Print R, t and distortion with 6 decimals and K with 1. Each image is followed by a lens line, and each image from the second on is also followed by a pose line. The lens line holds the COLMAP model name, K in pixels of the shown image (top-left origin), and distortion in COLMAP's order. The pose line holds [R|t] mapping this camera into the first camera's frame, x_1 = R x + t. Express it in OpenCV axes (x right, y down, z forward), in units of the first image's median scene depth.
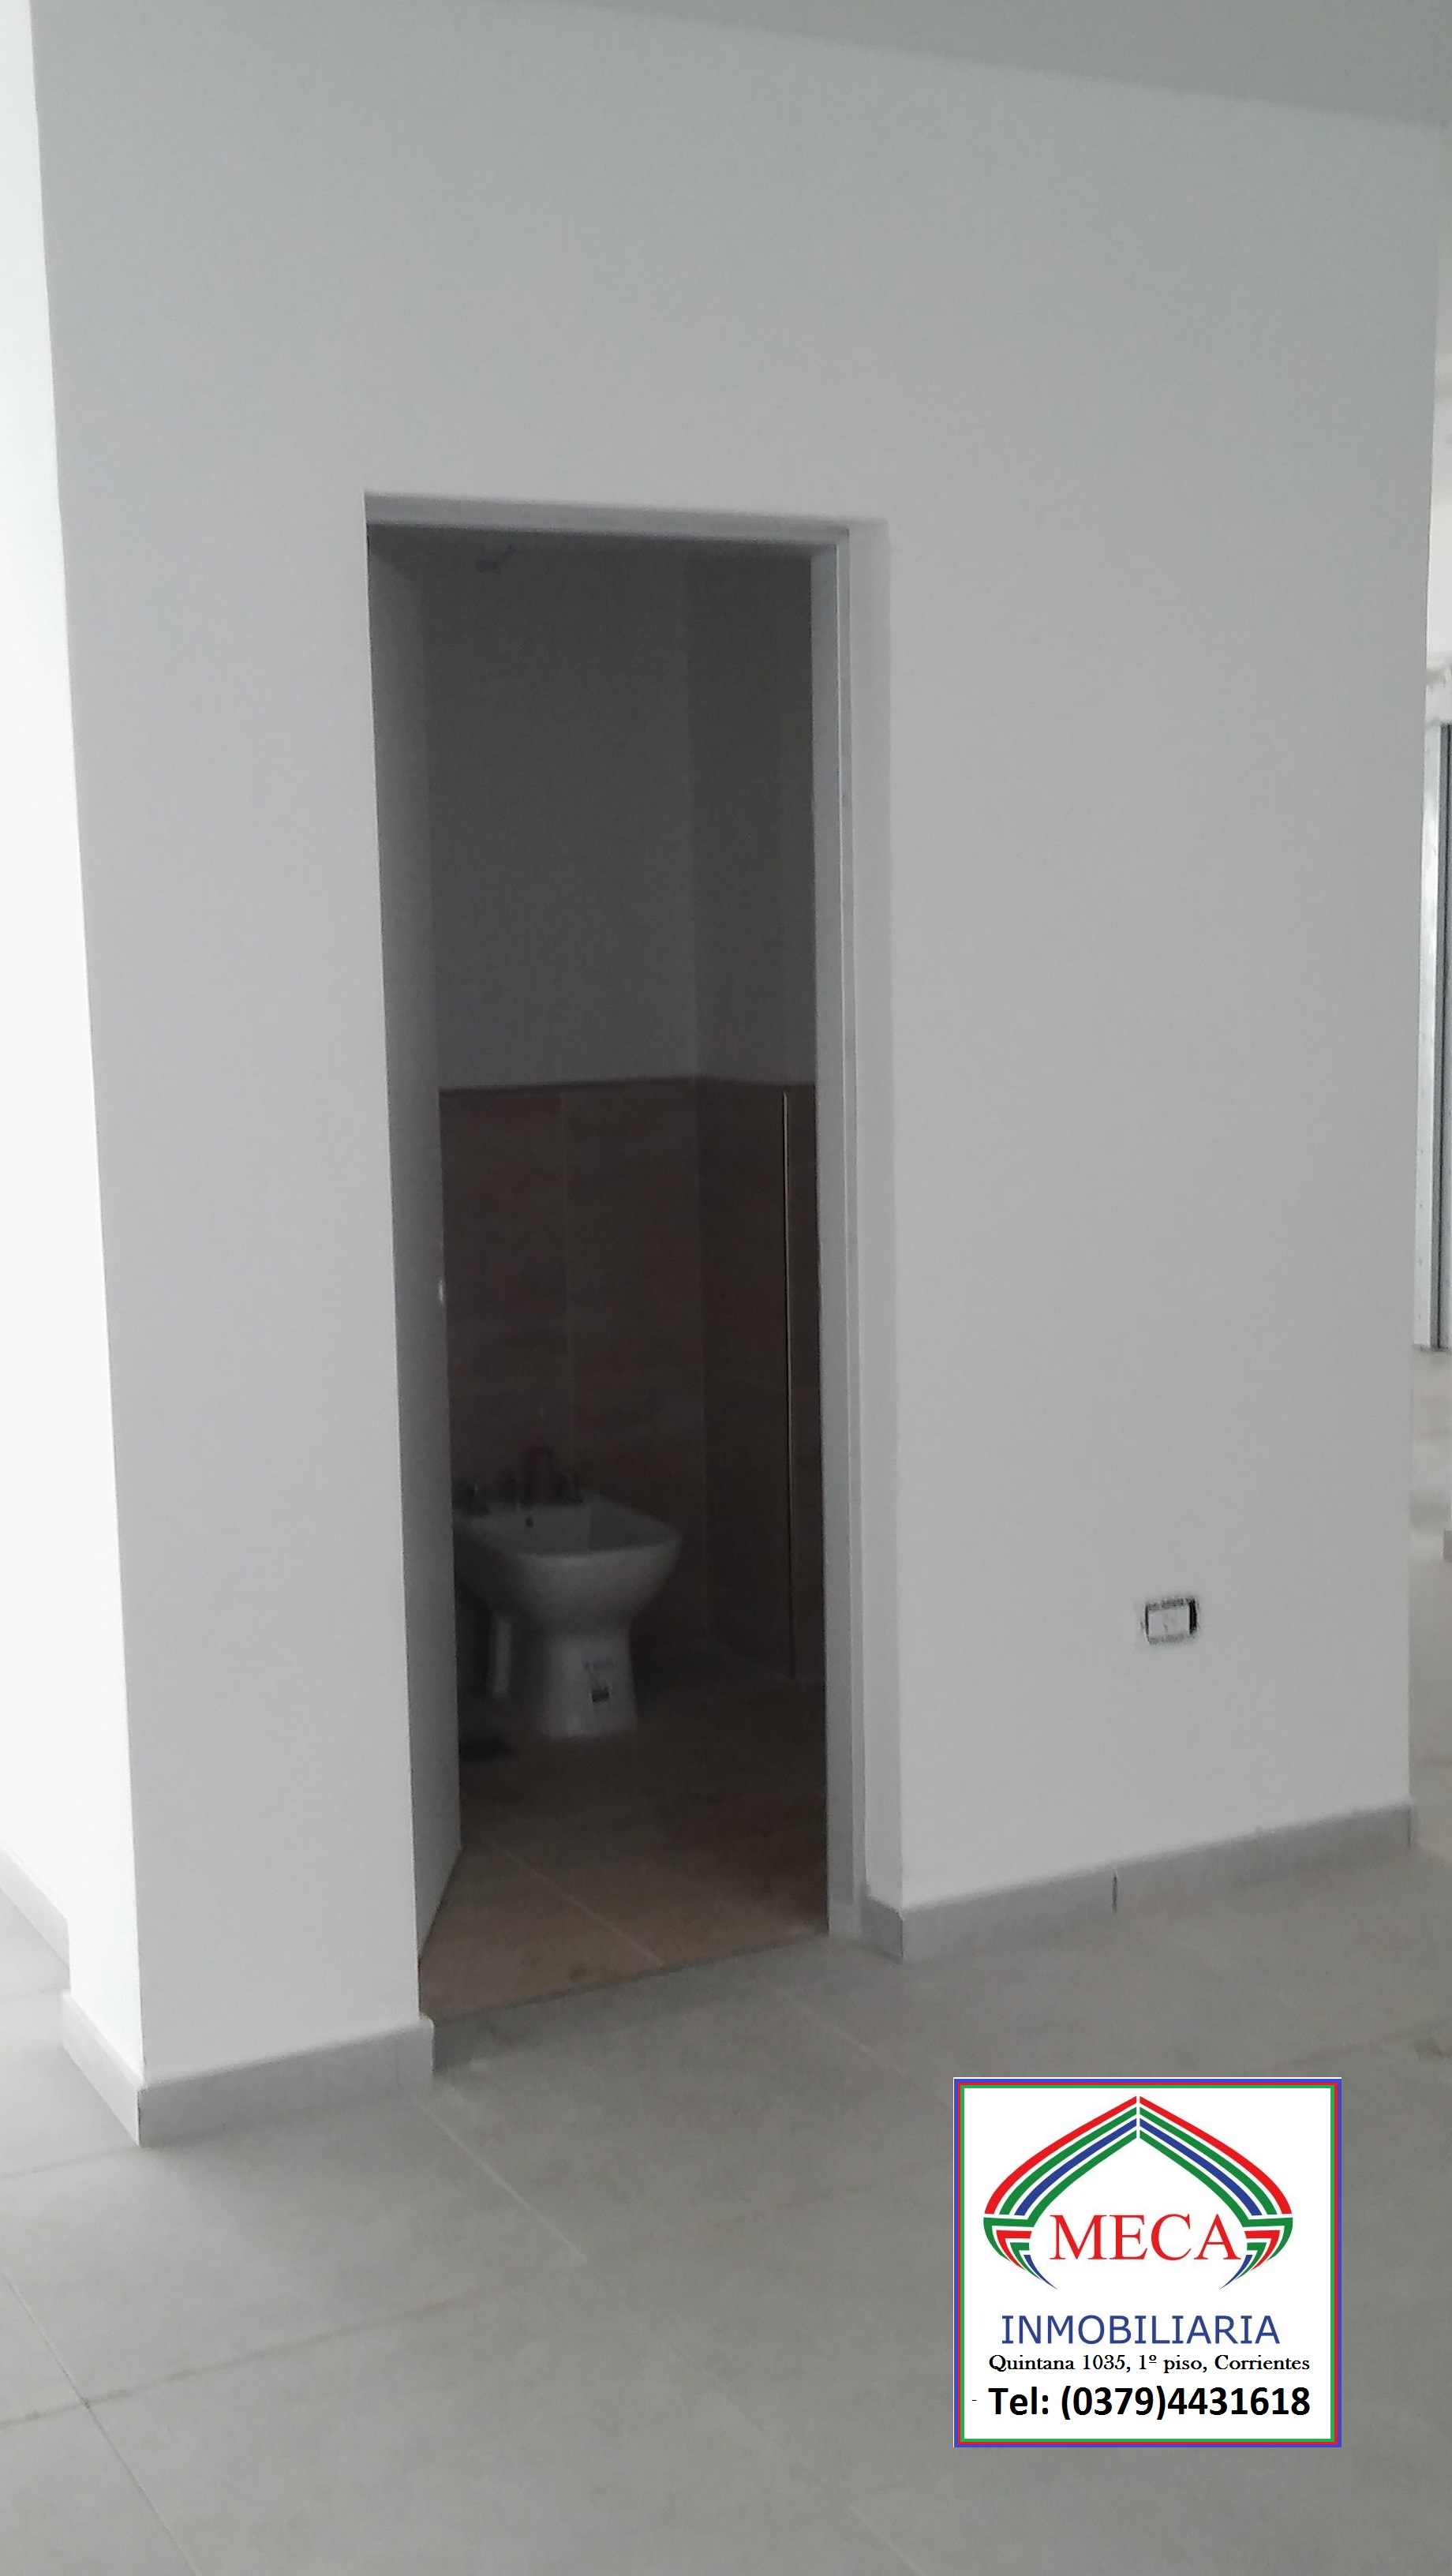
lens RADIAL K [[2888.3, 0, 774.9], [0, 2888.3, 1297.9], [0, 0, 1]] dist [0.121674, -0.264676]
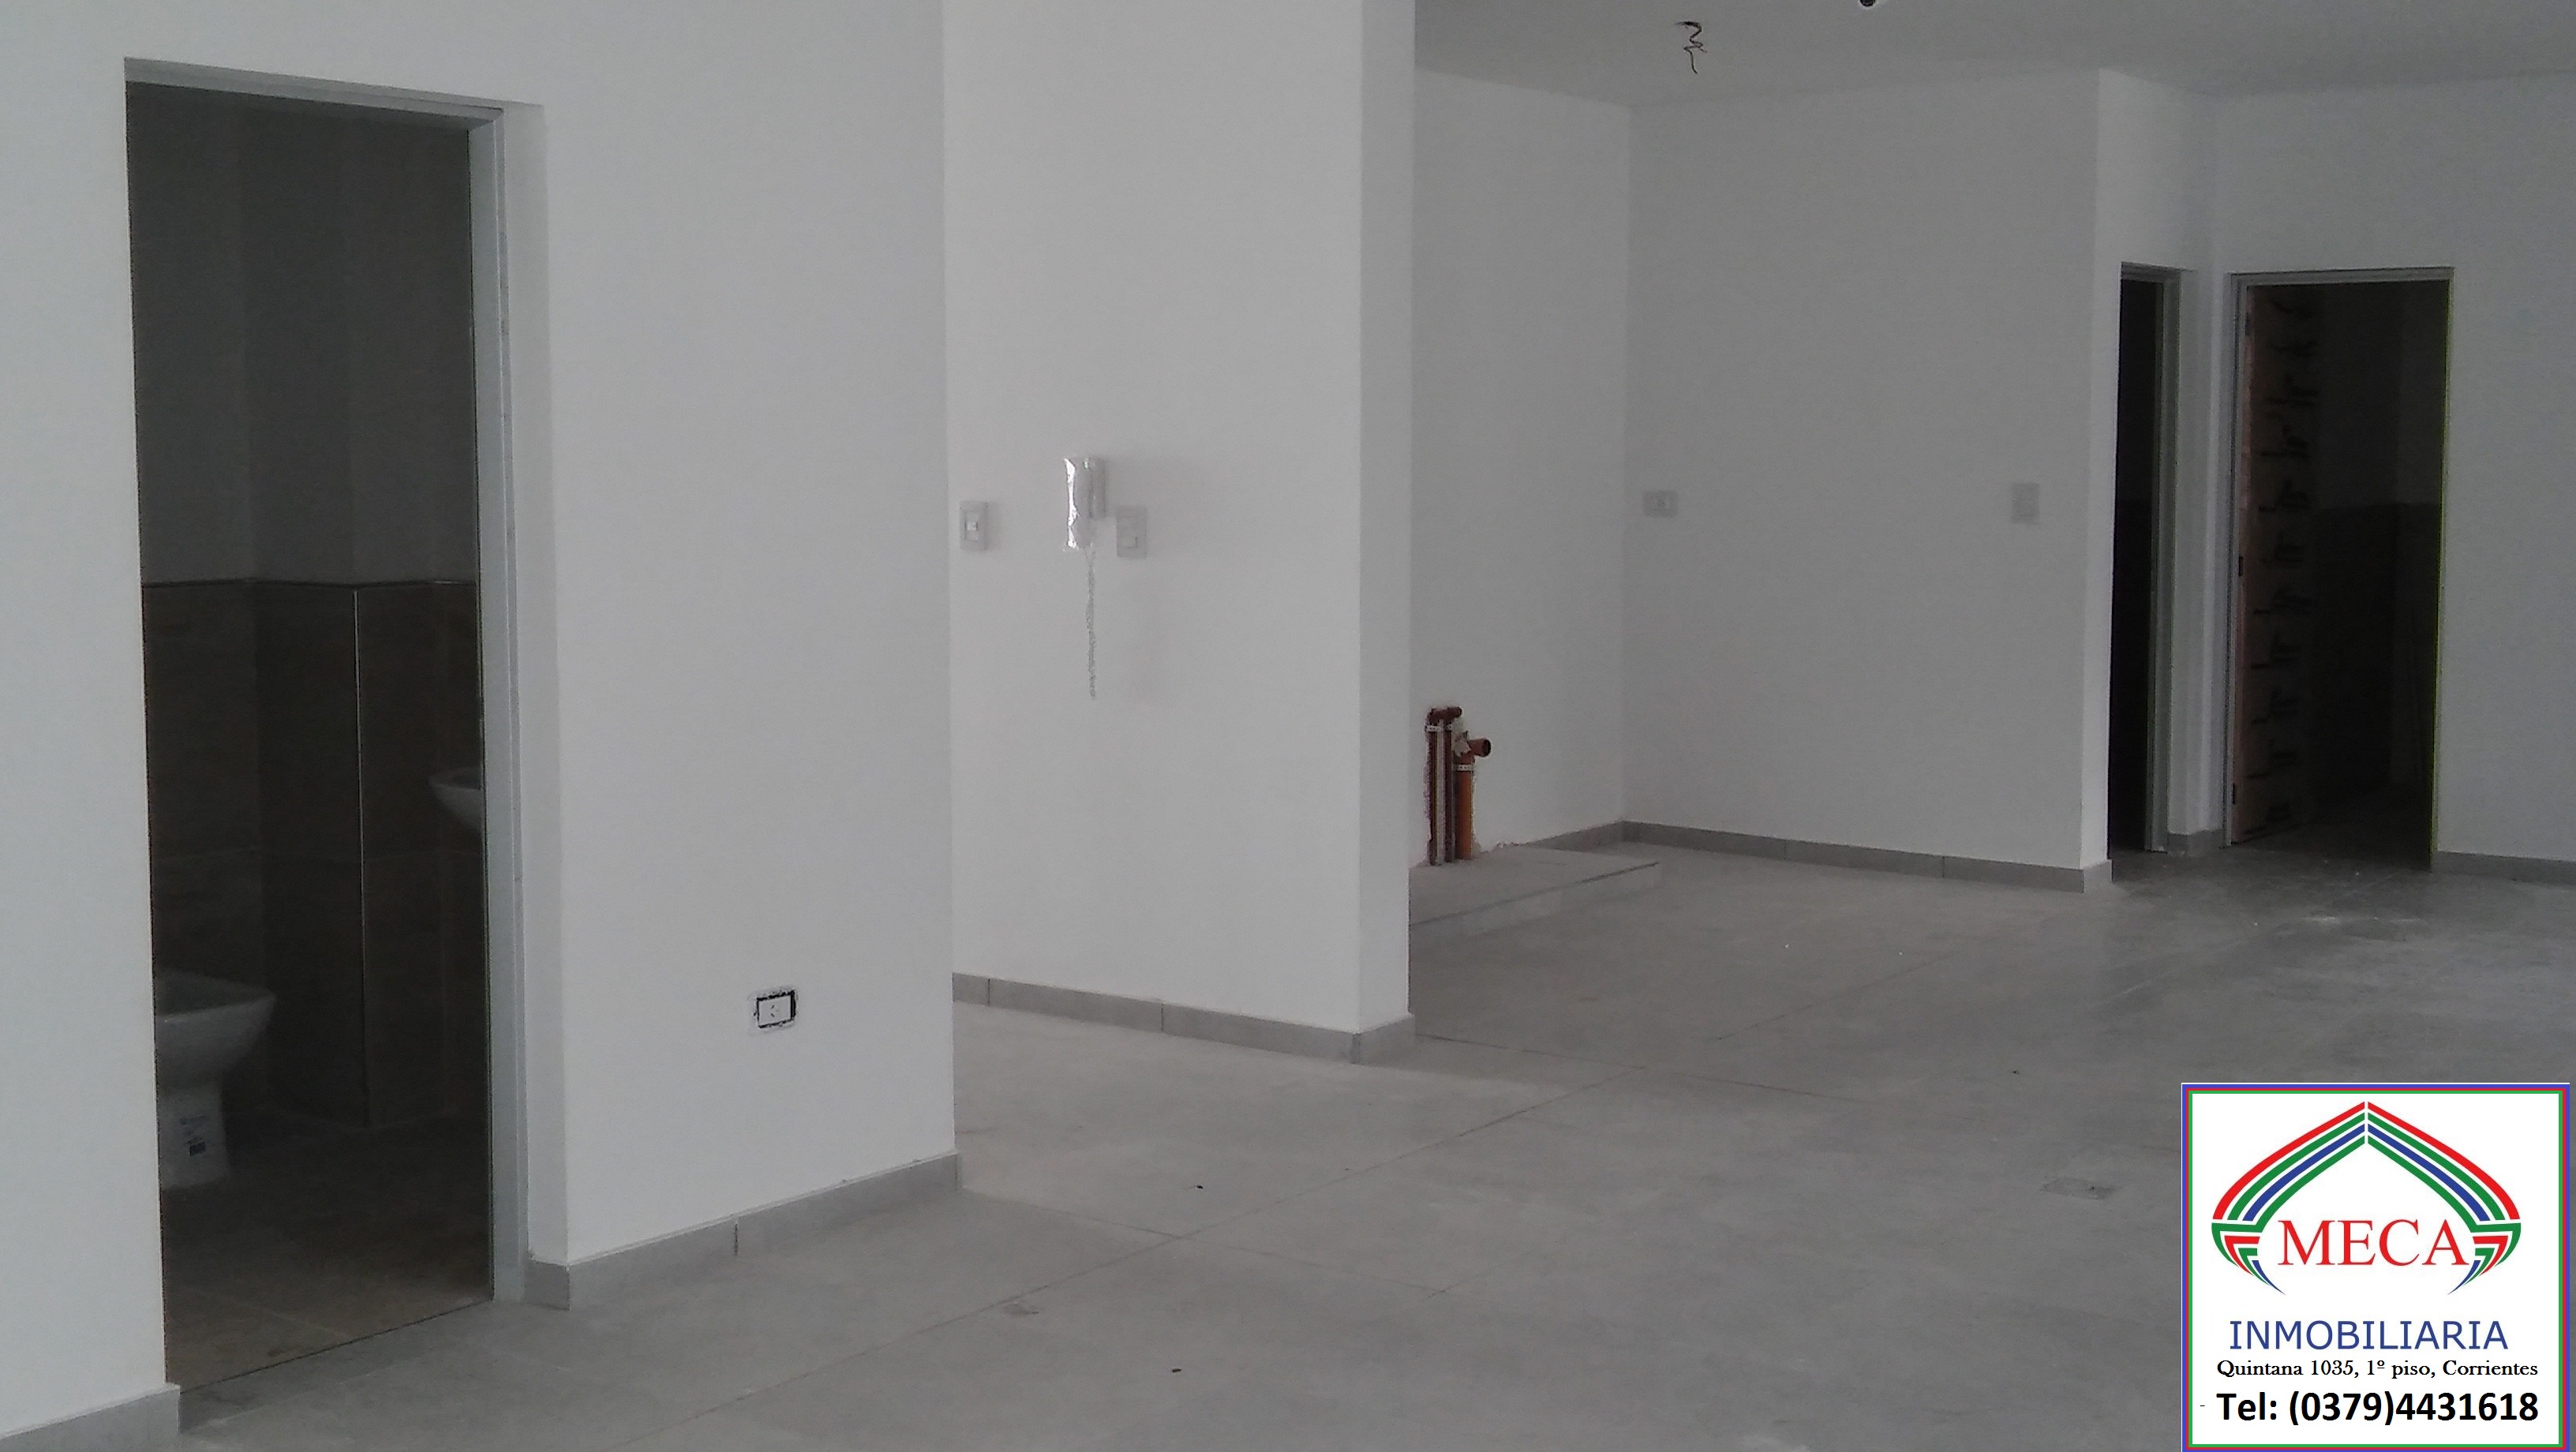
lens RADIAL K [[2888.3, 0, 1297.7], [0, 2888.3, 657.5], [0, 0, 1]] dist [0.121674, -0.264676]
pose [[0.912150, -0.013459, 0.409637, -0.166320], [0.040577, 0.997516, -0.057581, 0.044809], [-0.407844, 0.069144, 0.910430, -0.213584]]
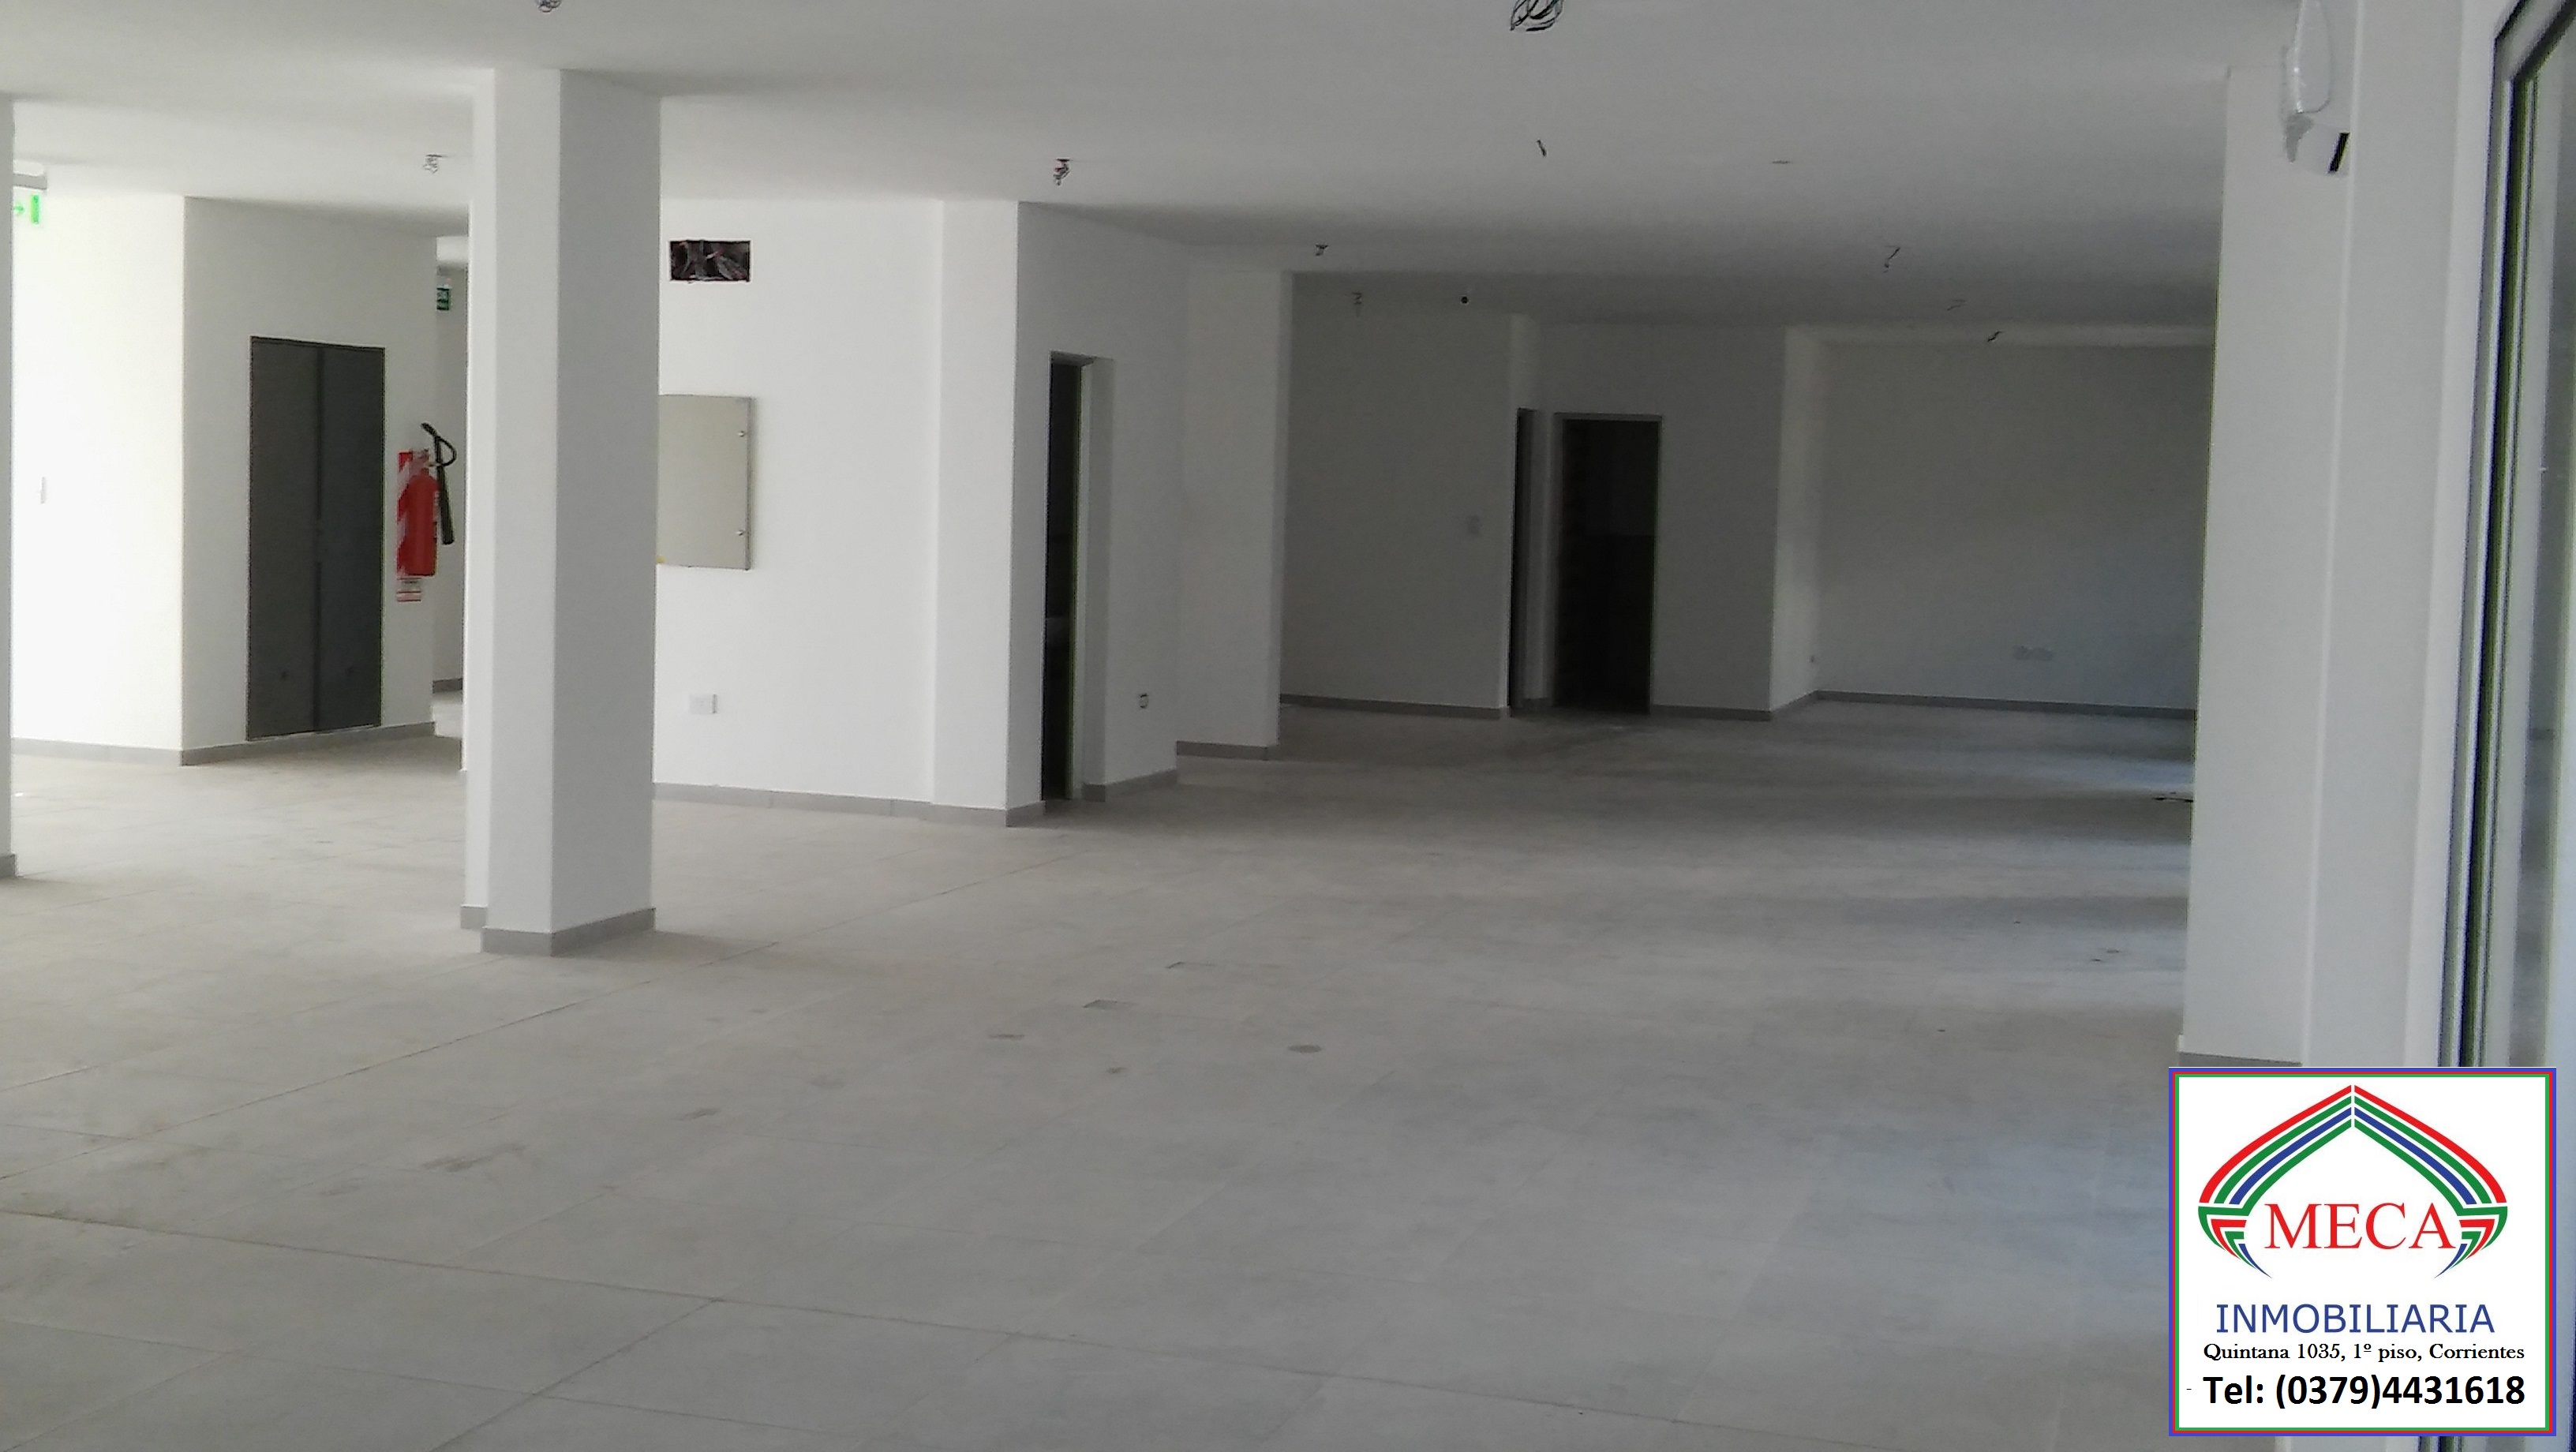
lens RADIAL K [[2888.3, 0, 1297.7], [0, 2888.3, 657.5], [0, 0, 1]] dist [0.121674, -0.264676]
pose [[0.737283, 0.001336, 0.675582, -1.928465], [0.050658, 0.997073, -0.057257, 0.261578], [-0.673682, 0.076438, 0.735058, -1.473006]]
